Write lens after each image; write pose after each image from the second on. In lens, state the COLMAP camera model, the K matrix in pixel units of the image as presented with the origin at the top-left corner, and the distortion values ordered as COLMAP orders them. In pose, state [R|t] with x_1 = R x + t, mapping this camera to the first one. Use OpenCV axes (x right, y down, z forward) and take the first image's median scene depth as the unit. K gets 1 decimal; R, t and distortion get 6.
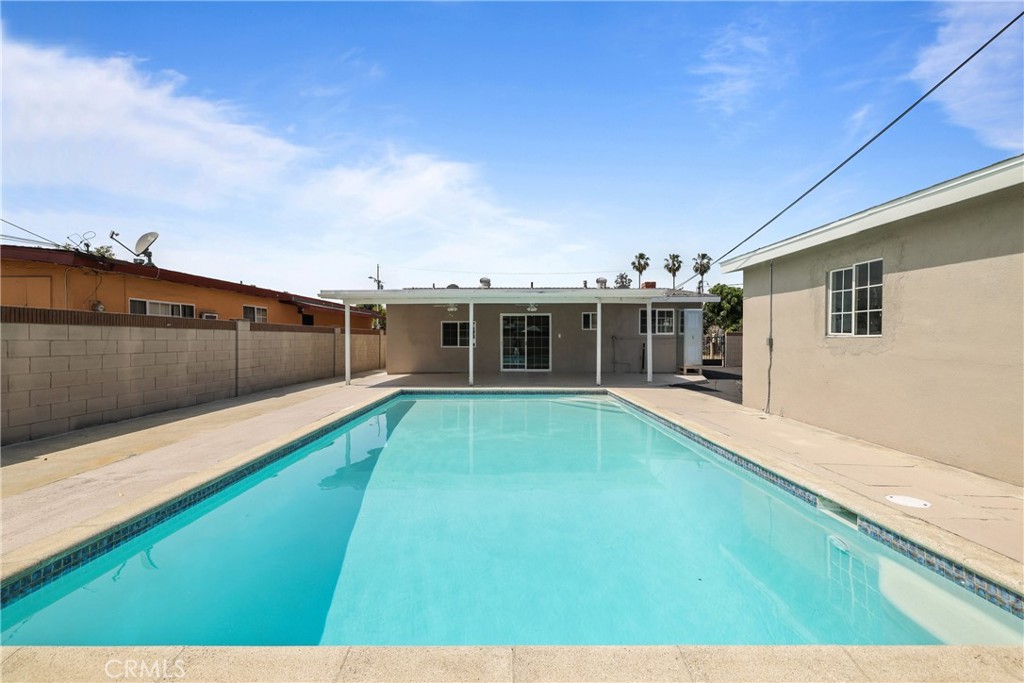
lens RADIAL K [[436.7, 0, 510.7], [0, 436.7, 342.0], [0, 0, 1]] dist [-0.000243, -0.000276]
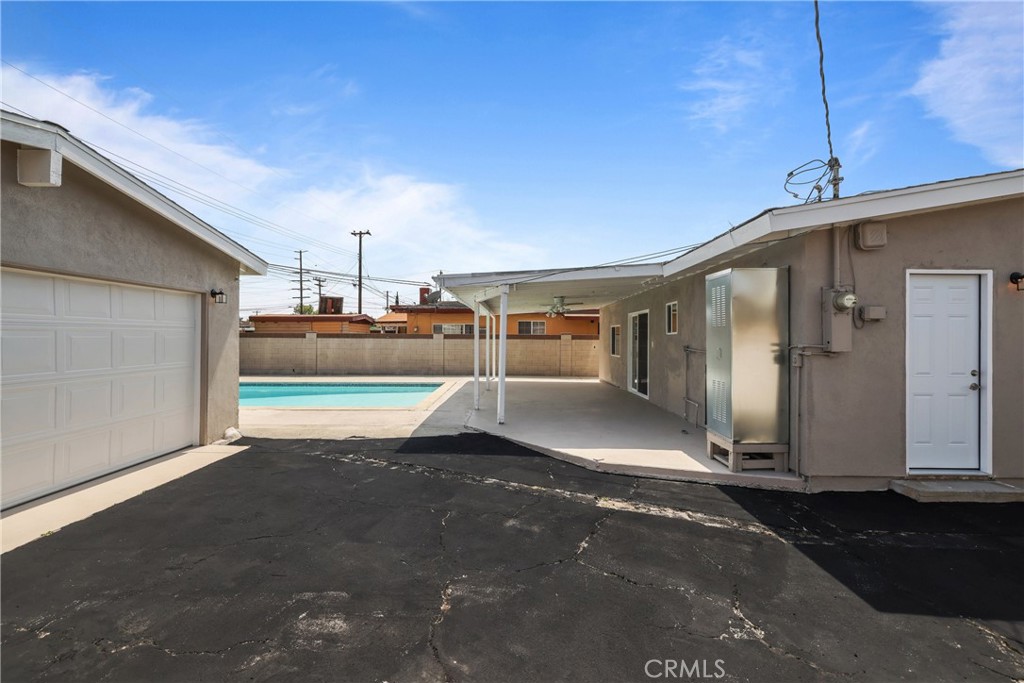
lens RADIAL K [[436.3, 0, 509.9], [0, 436.3, 336.6], [0, 0, 1]] dist [-0.000570, 0.000320]
pose [[0.005501, -0.003322, -0.999979, 0.732723], [-0.012796, 0.999912, -0.003392, -0.020888], [0.999903, 0.012815, 0.005458, 0.799549]]
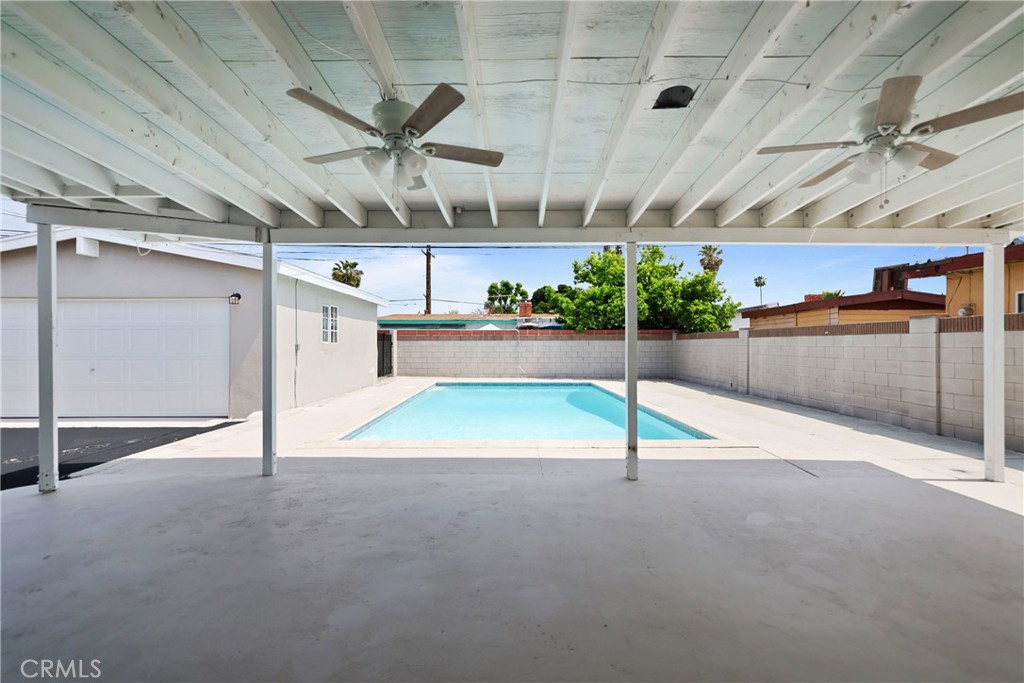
lens RADIAL K [[439.0, 0, 510.6], [0, 439.0, 344.5], [0, 0, 1]] dist [-0.000899, -0.000133]
pose [[-0.999998, -0.000494, -0.001973, 0.004911], [-0.000509, 0.999971, 0.007607, -0.008480], [0.001970, 0.007608, -0.999969, 1.027799]]
